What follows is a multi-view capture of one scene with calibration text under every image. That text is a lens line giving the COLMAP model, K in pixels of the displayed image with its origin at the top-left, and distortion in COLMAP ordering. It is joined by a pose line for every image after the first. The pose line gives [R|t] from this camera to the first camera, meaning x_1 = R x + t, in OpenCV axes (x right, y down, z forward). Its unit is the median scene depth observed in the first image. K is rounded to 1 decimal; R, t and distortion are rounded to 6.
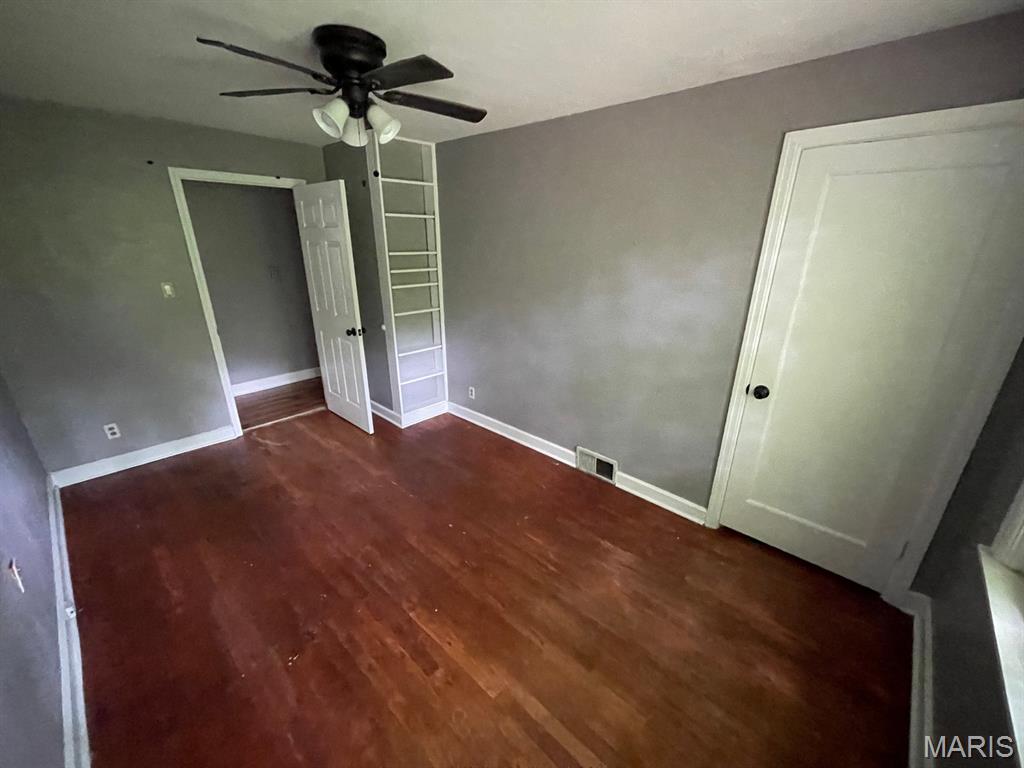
lens RADIAL K [[407.5, 0, 512.4], [0, 407.5, 389.3], [0, 0, 1]] dist [-0.001648, 0.000139]
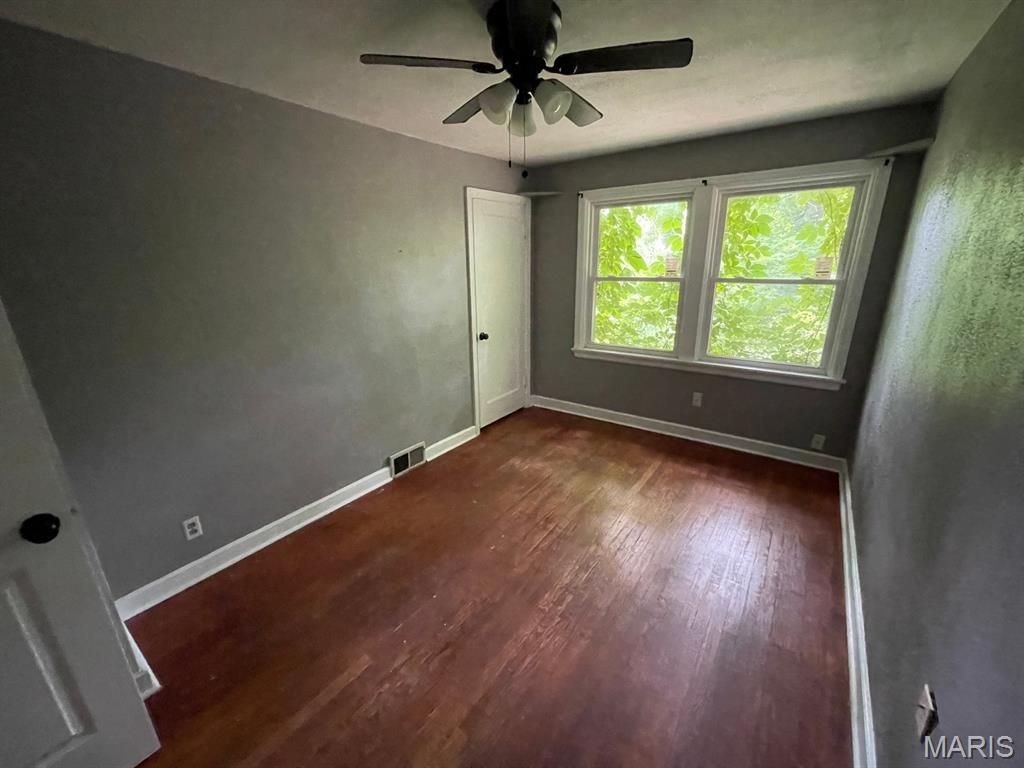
lens RADIAL K [[414.1, 0, 511.5], [0, 414.1, 388.5], [0, 0, 1]] dist [-0.003455, -0.000309]
pose [[-0.131195, -0.308425, 0.942158, -0.948326], [0.349933, 0.874789, 0.335099, -0.292119], [-0.927542, 0.373656, -0.006839, 0.836632]]
